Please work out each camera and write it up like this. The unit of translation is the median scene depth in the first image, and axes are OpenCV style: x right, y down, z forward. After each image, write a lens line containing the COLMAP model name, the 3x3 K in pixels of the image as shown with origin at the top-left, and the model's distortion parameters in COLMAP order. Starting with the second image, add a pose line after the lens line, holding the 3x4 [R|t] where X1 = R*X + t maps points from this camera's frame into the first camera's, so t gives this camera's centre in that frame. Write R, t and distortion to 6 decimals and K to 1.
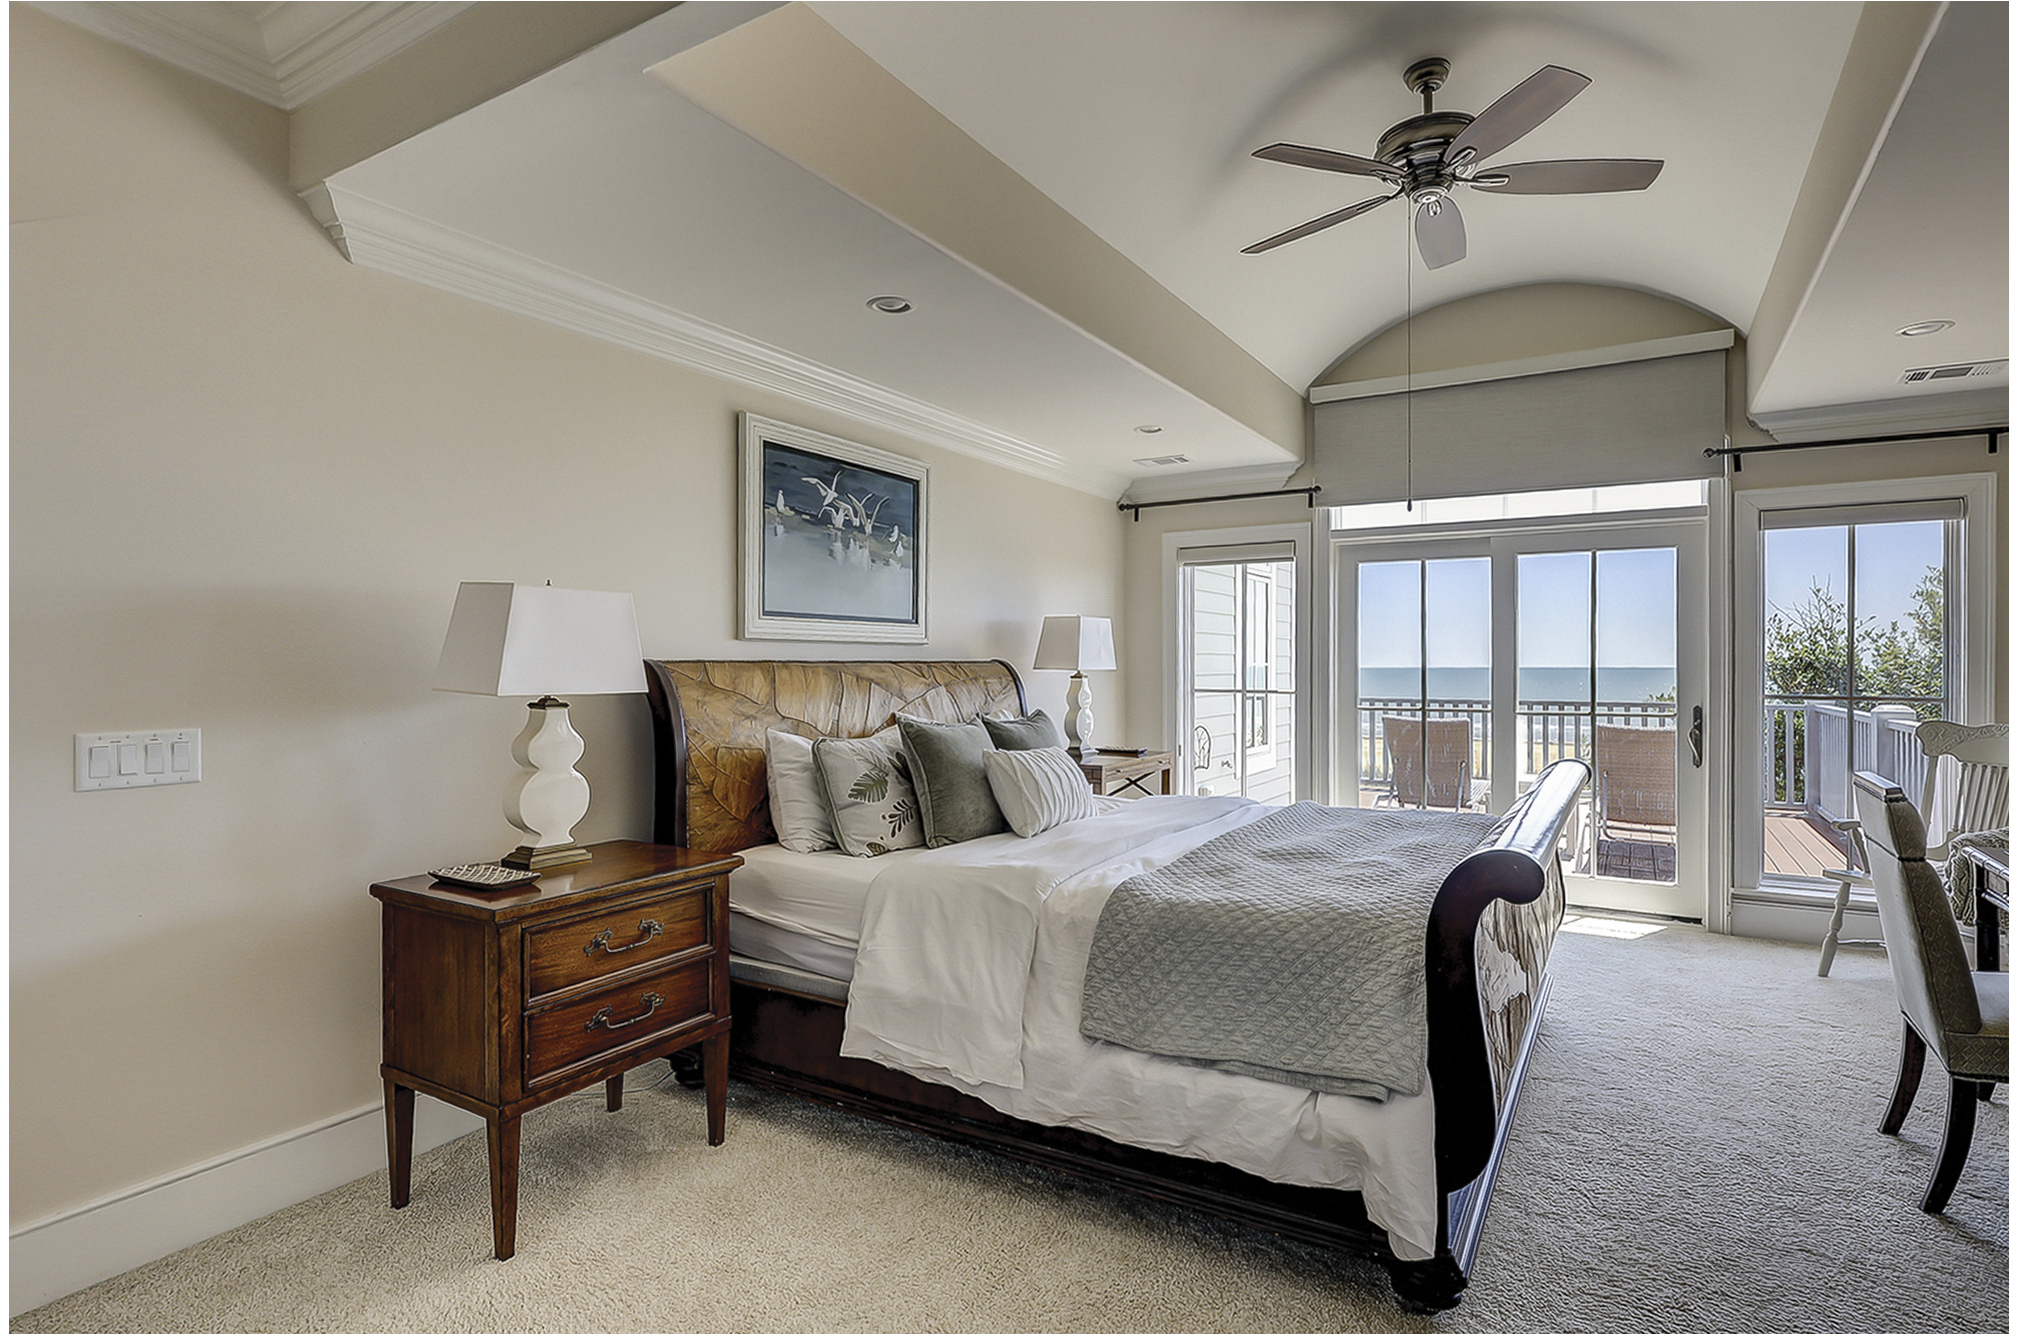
lens RADIAL K [[1011.2, 0, 997.5], [0, 1011.2, 672.8], [0, 0, 1]] dist [-0.001852, -0.001456]
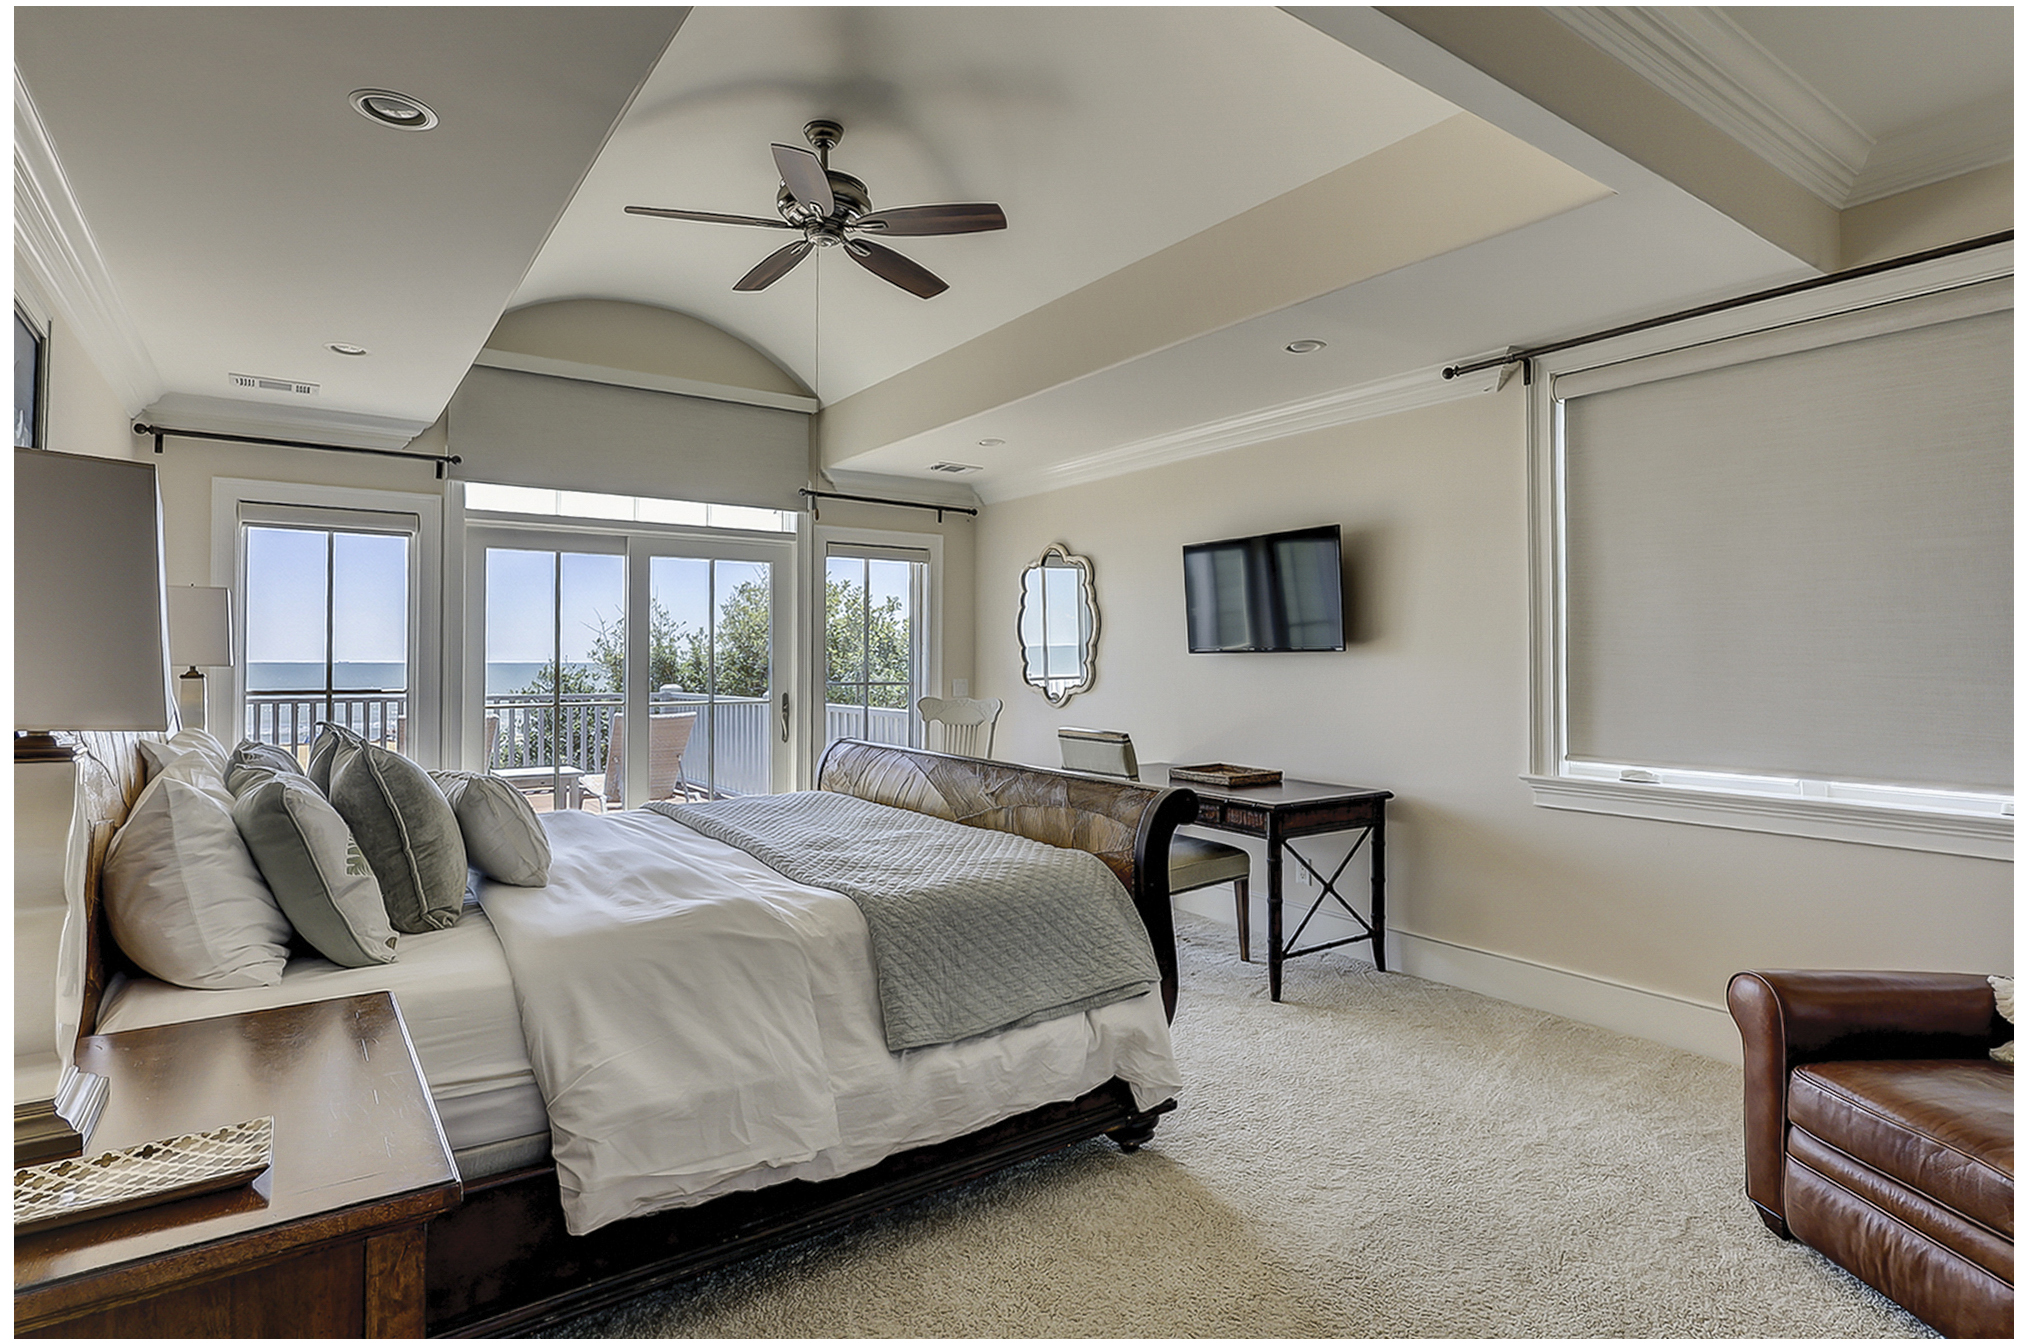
lens RADIAL K [[1019.2, 0, 1010.0], [0, 1019.2, 651.8], [0, 0, 1]] dist [-0.001852, -0.001456]
pose [[0.409958, 0.008598, 0.912064, -0.446767], [0.005540, 0.999914, -0.011916, -0.002064], [-0.912088, 0.009938, 0.409875, 0.305998]]
